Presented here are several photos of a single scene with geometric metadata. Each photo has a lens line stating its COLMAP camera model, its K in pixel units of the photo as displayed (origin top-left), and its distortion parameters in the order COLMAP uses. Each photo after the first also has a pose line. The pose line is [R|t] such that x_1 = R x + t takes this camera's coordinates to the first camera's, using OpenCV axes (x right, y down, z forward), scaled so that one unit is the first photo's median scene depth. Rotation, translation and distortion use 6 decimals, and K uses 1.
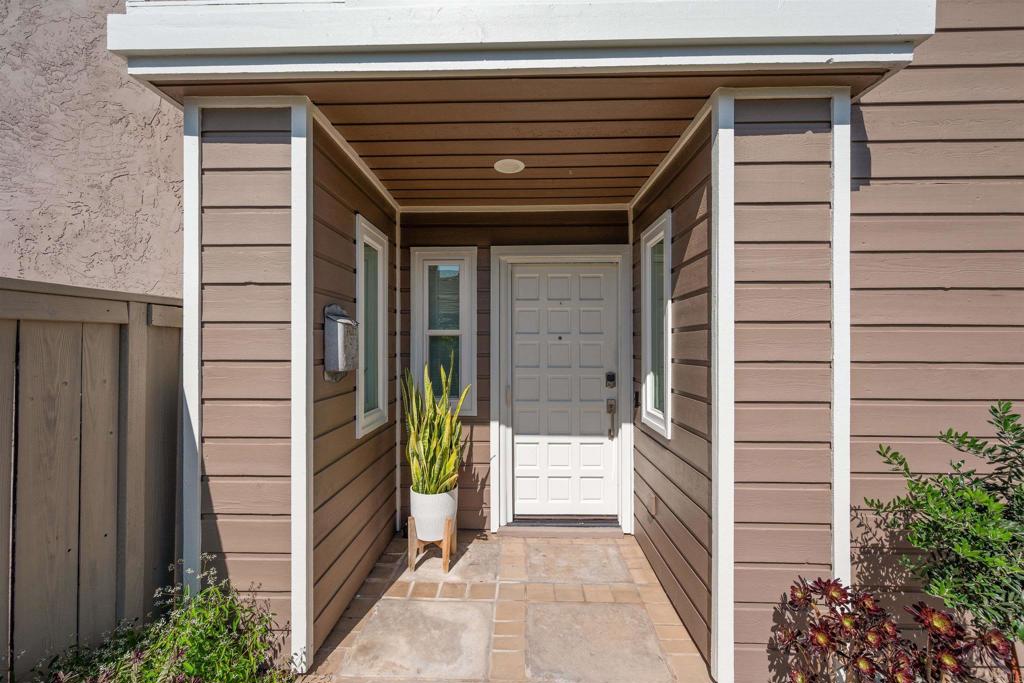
lens RADIAL K [[388.3, 0, 511.5], [0, 388.3, 345.2], [0, 0, 1]] dist [-0.001361, -0.000062]
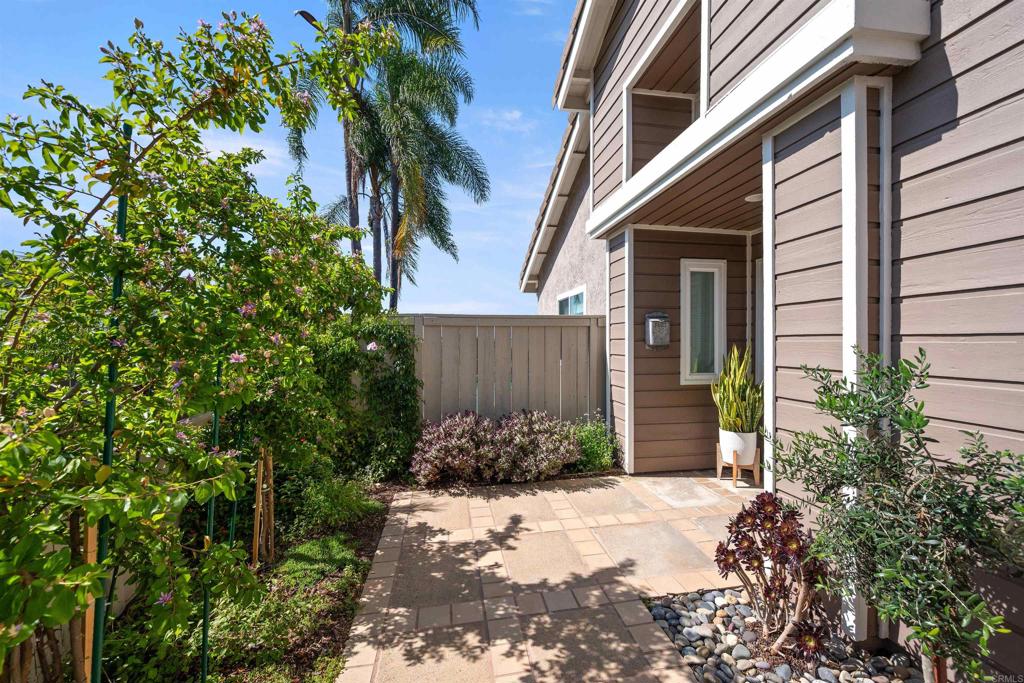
lens RADIAL K [[388.3, 0, 508.9], [0, 388.3, 339.4], [0, 0, 1]] dist [-0.001361, -0.000062]
pose [[0.183825, -0.005813, -0.982942, 1.587187], [0.010549, 0.999937, -0.003941, 0.045462], [0.982902, -0.009645, 0.183875, -0.122031]]
